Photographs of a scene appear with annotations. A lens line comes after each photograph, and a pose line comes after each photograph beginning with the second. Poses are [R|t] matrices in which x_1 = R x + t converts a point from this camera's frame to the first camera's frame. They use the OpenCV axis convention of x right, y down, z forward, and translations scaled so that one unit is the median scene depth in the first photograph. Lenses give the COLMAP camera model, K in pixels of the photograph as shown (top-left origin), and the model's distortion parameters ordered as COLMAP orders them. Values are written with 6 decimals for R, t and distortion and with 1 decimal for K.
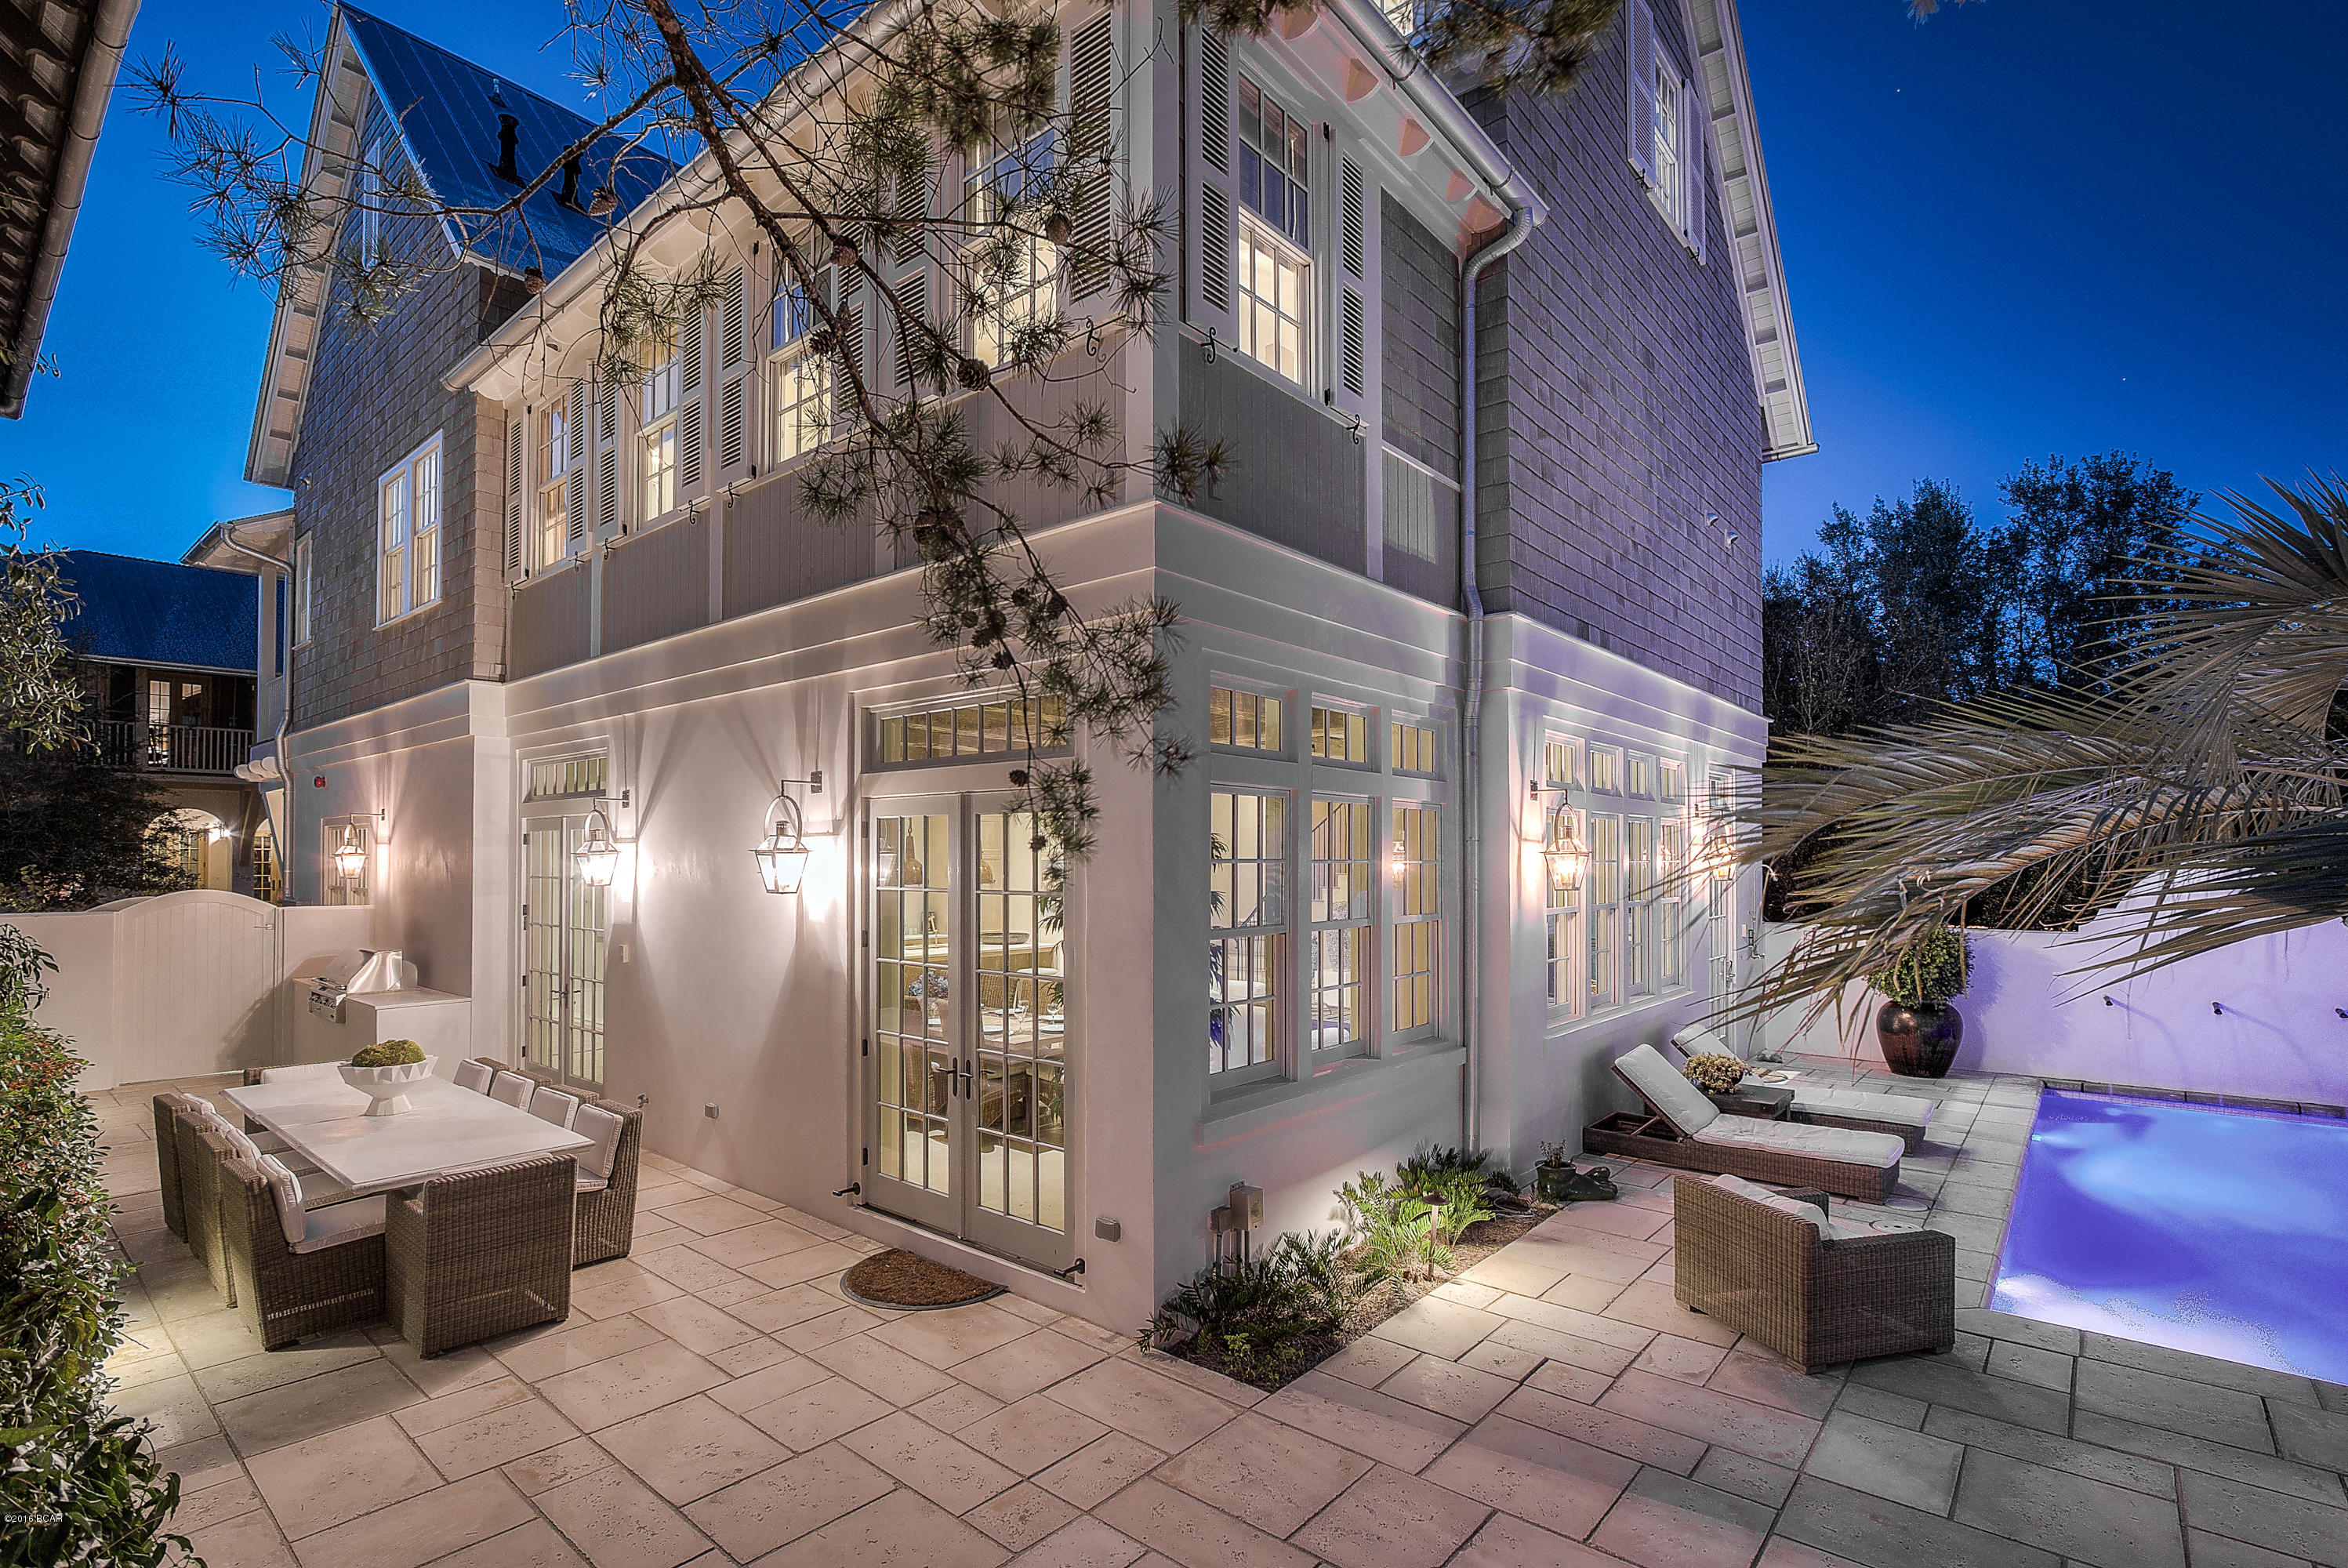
lens RADIAL K [[1090.3, 0, 1211.5], [0, 1090.3, 824.0], [0, 0, 1]] dist [-0.021542, -0.000620]
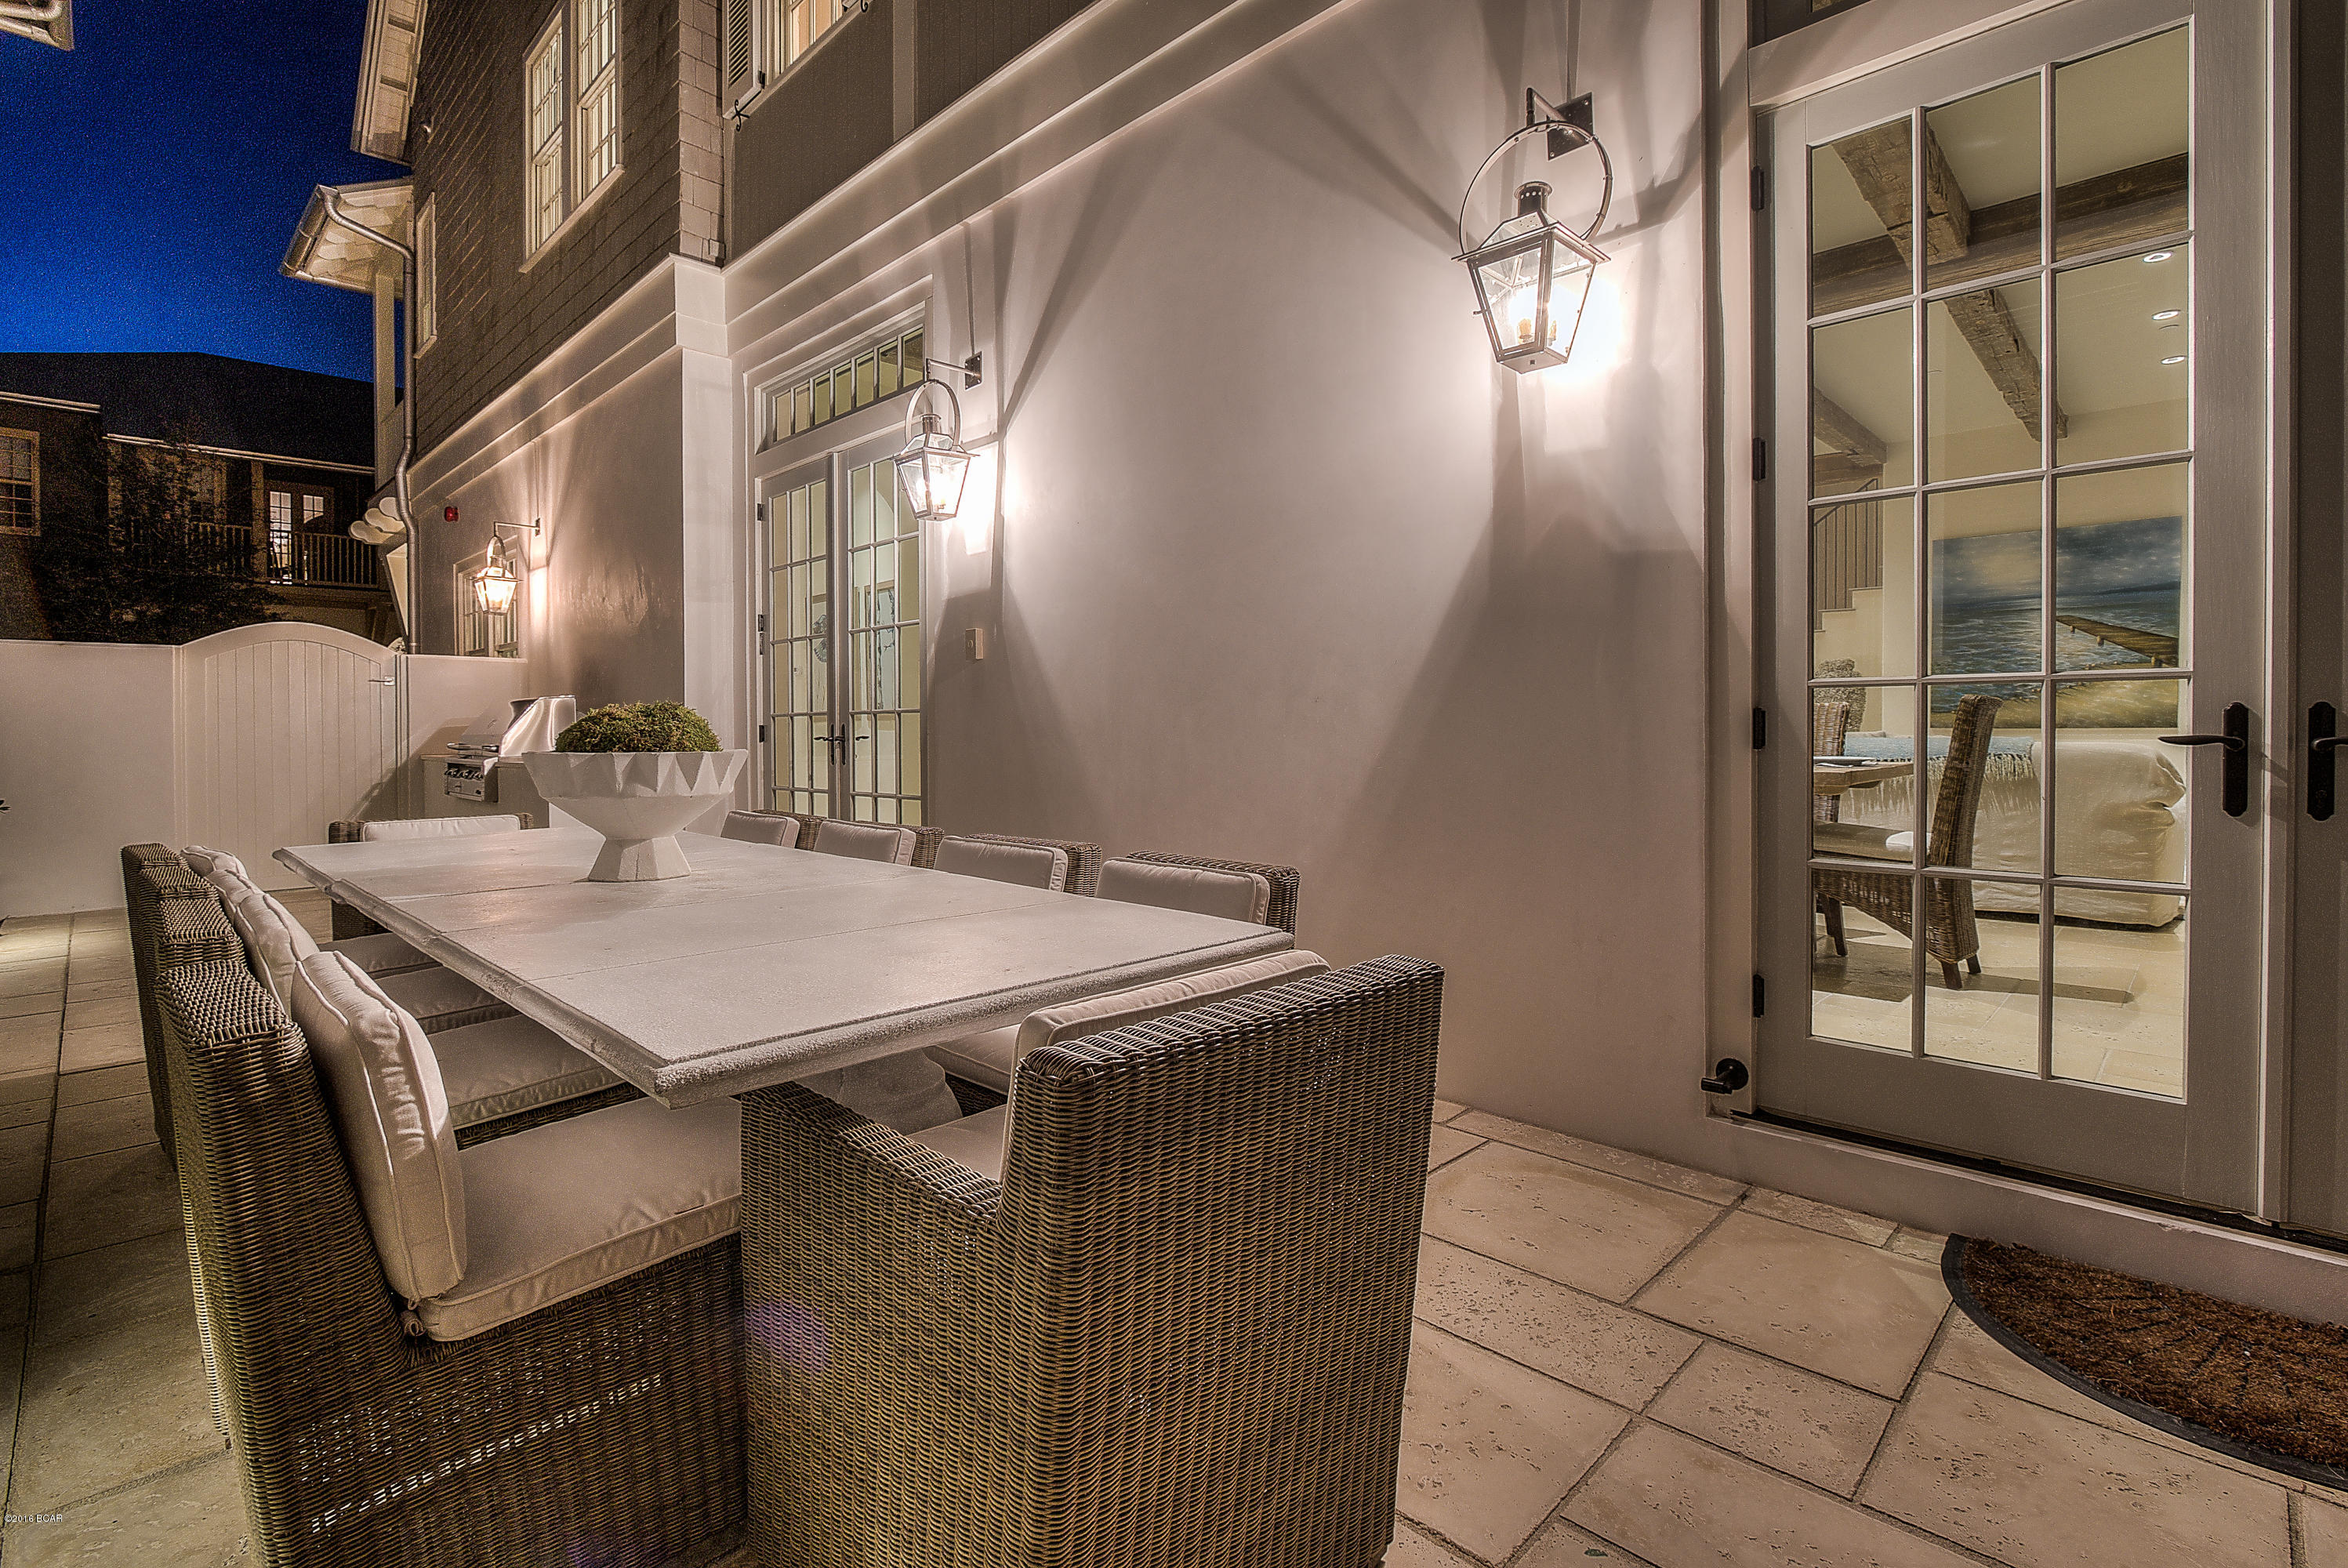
lens RADIAL K [[1094.3, 0, 1193.5], [0, 1094.3, 718.0], [0, 0, 1]] dist [-0.020857, 0.000190]
pose [[0.995943, -0.008801, -0.089557, -0.498494], [0.010620, 0.999747, 0.019847, 0.193655], [0.089360, -0.020718, 0.995784, 0.584307]]
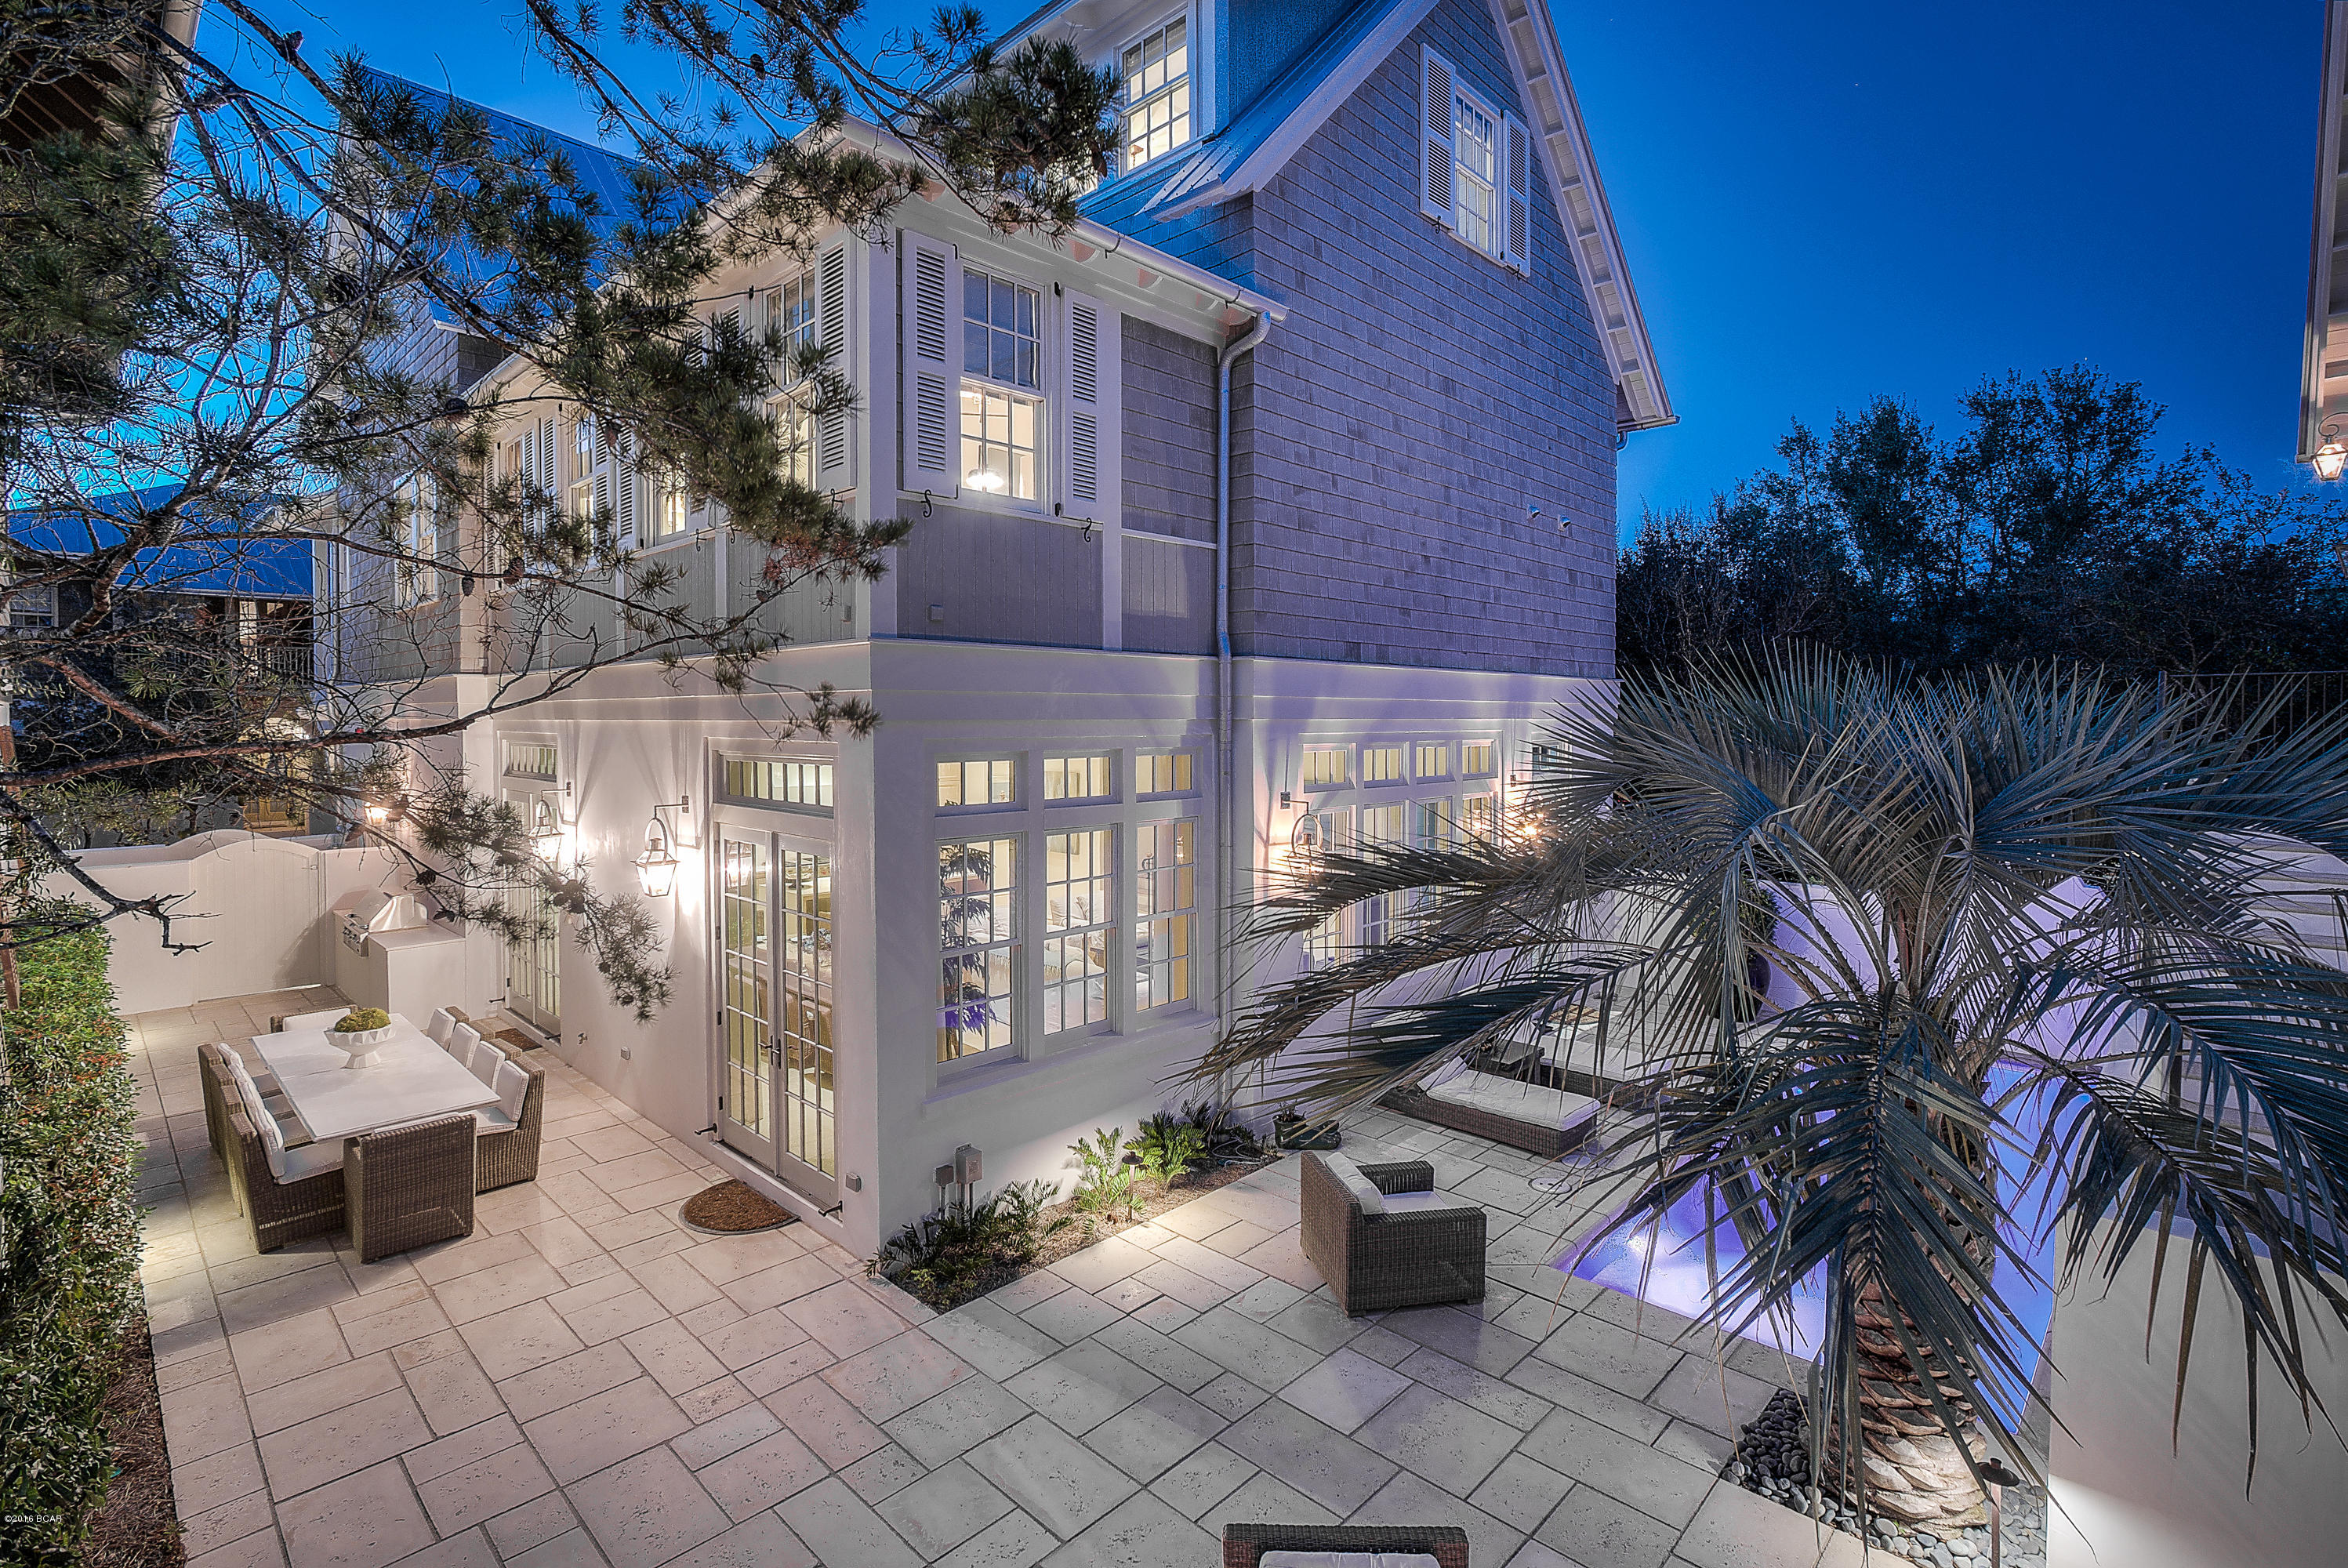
lens RADIAL K [[1094.3, 0, 1193.5], [0, 1094.3, 718.0], [0, 0, 1]] dist [-0.020857, 0.000190]
pose [[0.997402, -0.002623, -0.071989, 0.324775], [0.004990, 0.999452, 0.032715, -0.183352], [0.071863, -0.032990, 0.996869, -0.214642]]
